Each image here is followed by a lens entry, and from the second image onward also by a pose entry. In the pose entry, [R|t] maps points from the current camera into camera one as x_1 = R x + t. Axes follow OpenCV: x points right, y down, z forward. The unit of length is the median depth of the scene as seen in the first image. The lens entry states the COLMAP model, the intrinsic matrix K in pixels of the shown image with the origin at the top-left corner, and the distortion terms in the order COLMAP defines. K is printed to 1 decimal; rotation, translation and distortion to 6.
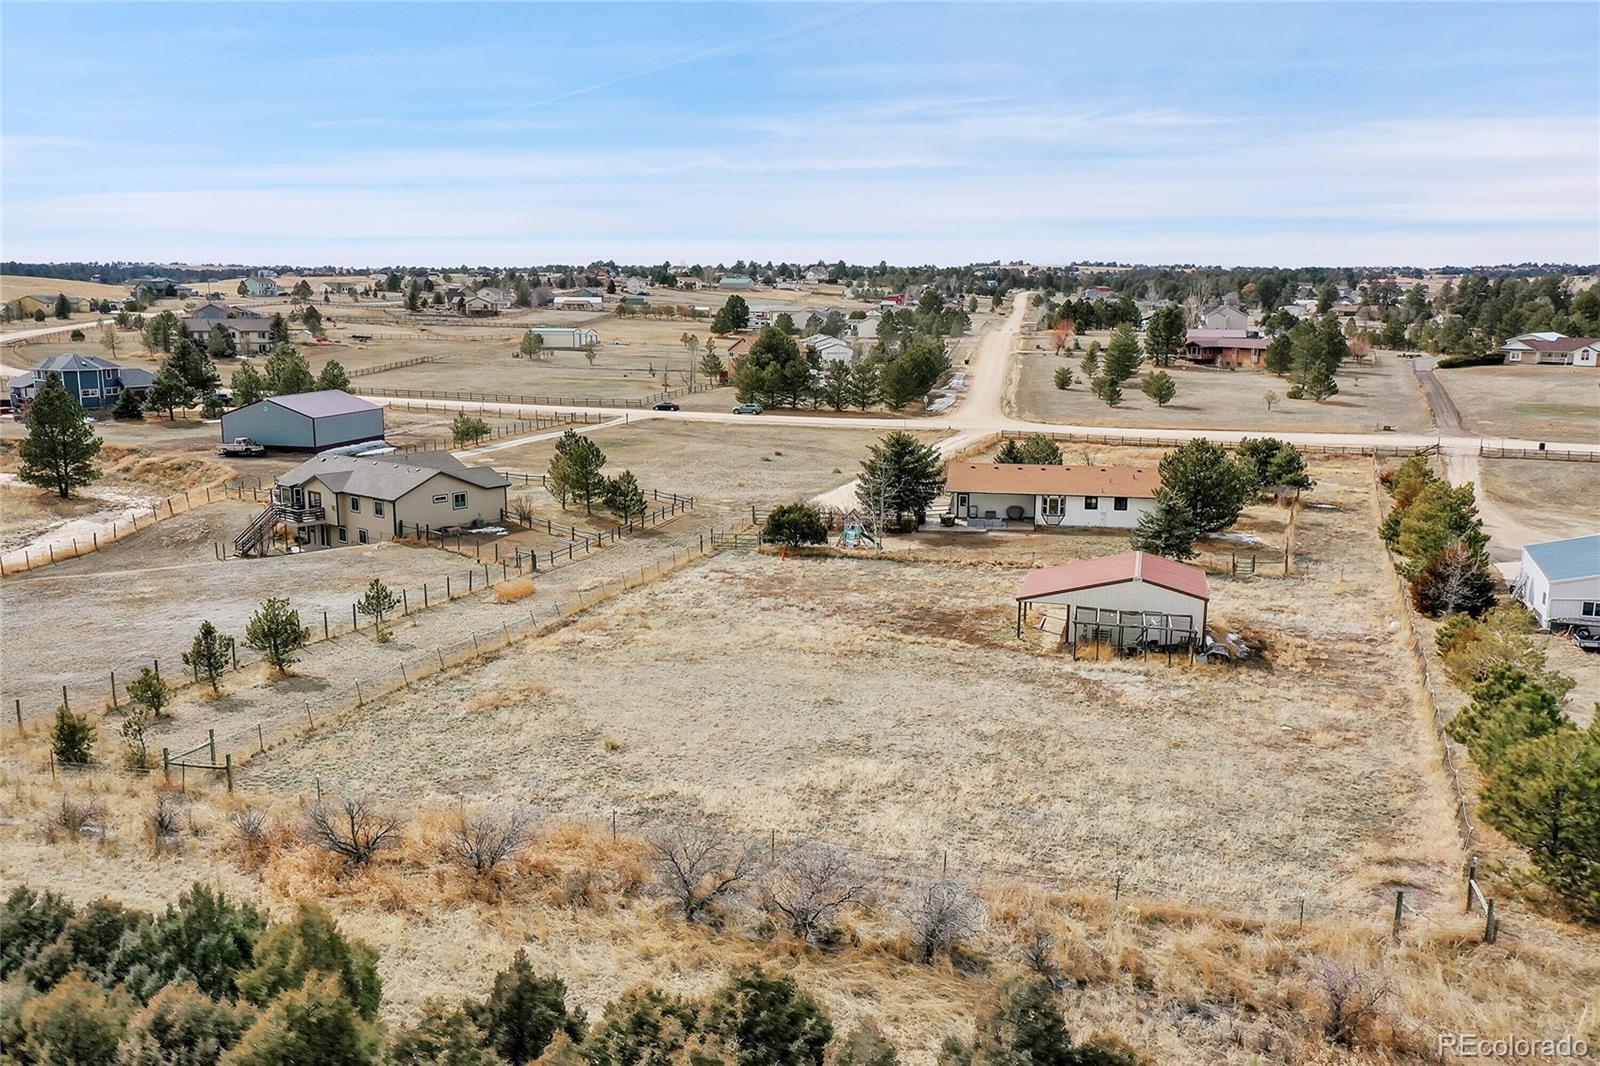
lens RADIAL K [[1254.8, 0, 796.9], [0, 1254.8, 530.8], [0, 0, 1]] dist [-0.004827, -0.002754]
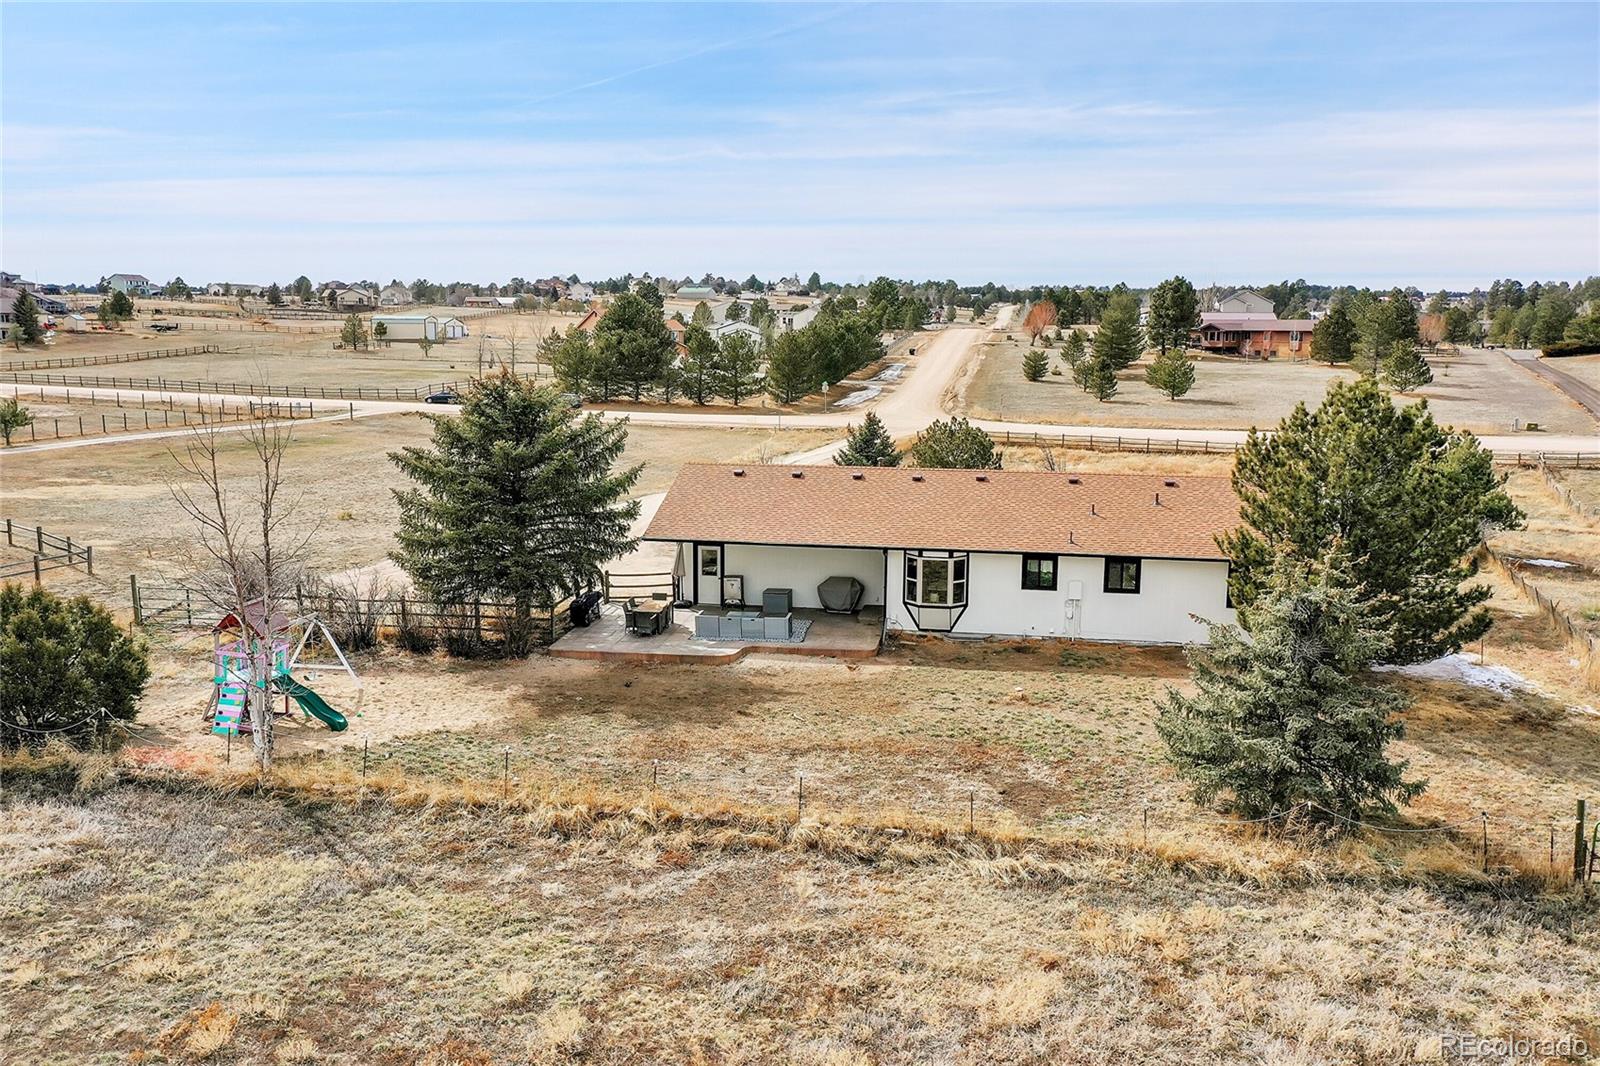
lens RADIAL K [[1256.4, 0, 801.7], [0, 1256.4, 531.0], [0, 0, 1]] dist [-0.003453, -0.004971]
pose [[0.999960, 0.001246, 0.008865, 0.082041], [-0.001055, 0.999769, -0.021468, -0.013123], [-0.008889, 0.021458, 0.999730, 0.322125]]
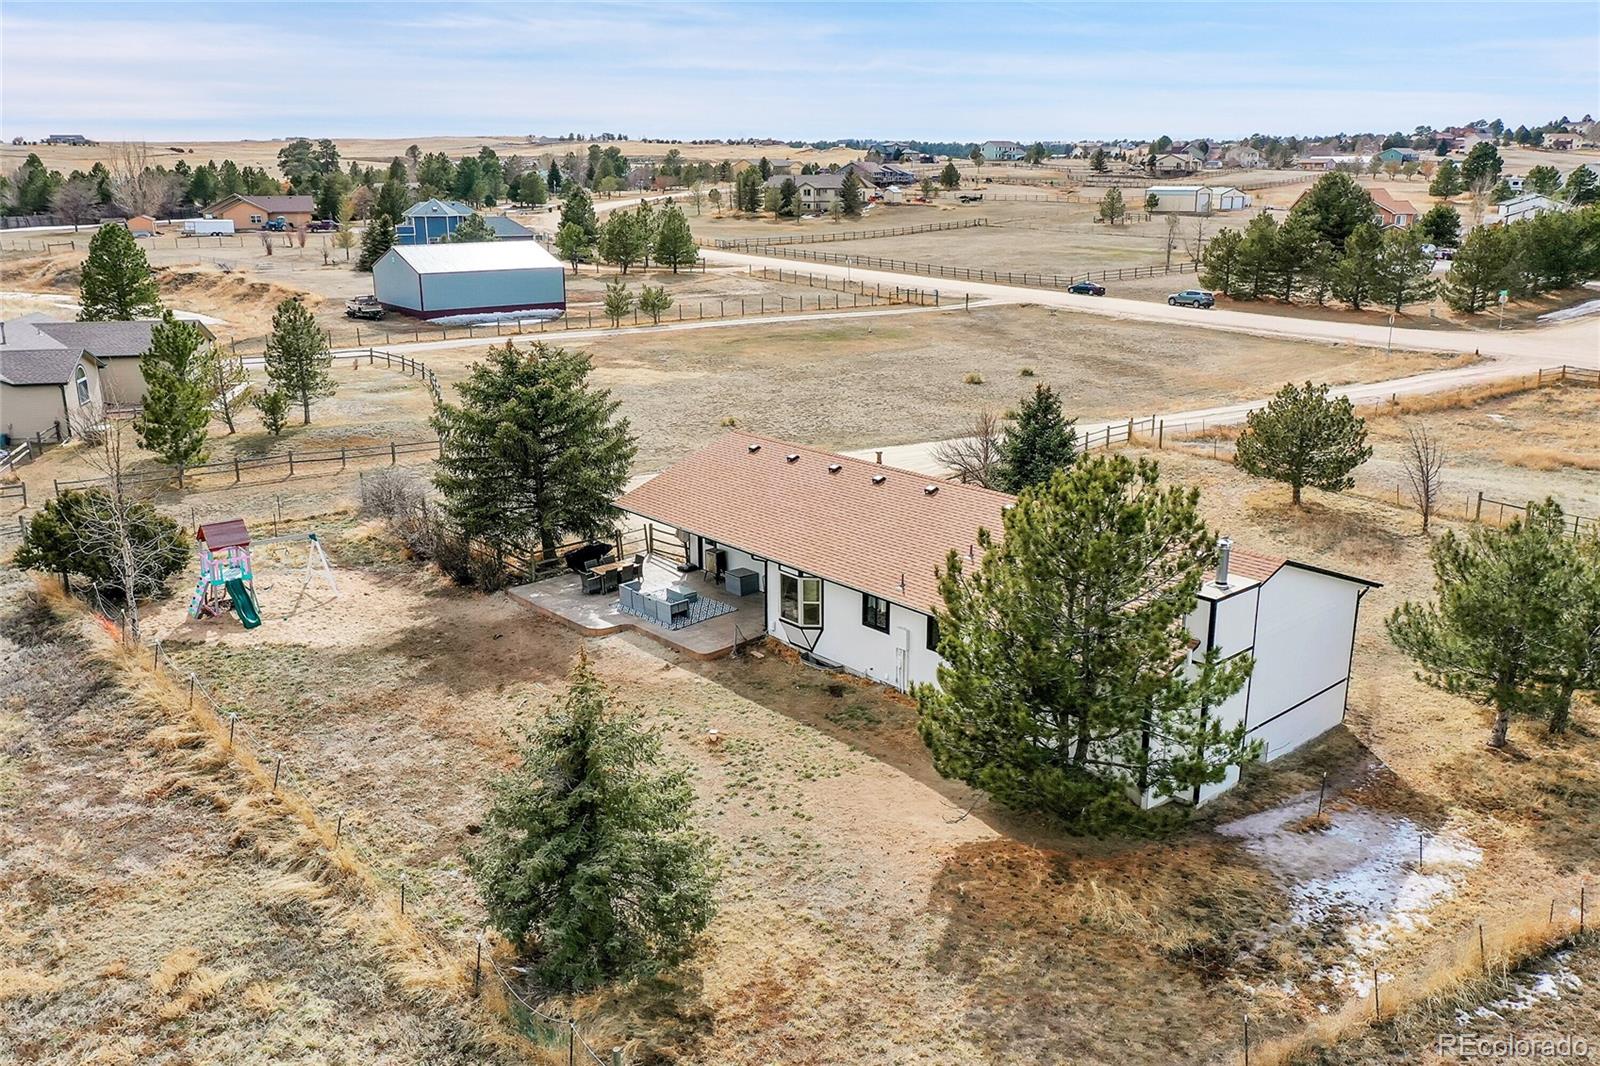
lens RADIAL K [[1254.8, 0, 796.9], [0, 1254.8, 530.8], [0, 0, 1]] dist [-0.004827, -0.002754]
pose [[0.776329, 0.164222, -0.608559, 0.206152], [-0.107107, 0.985793, 0.129386, -0.041014], [0.621161, -0.035265, 0.782889, 0.369028]]
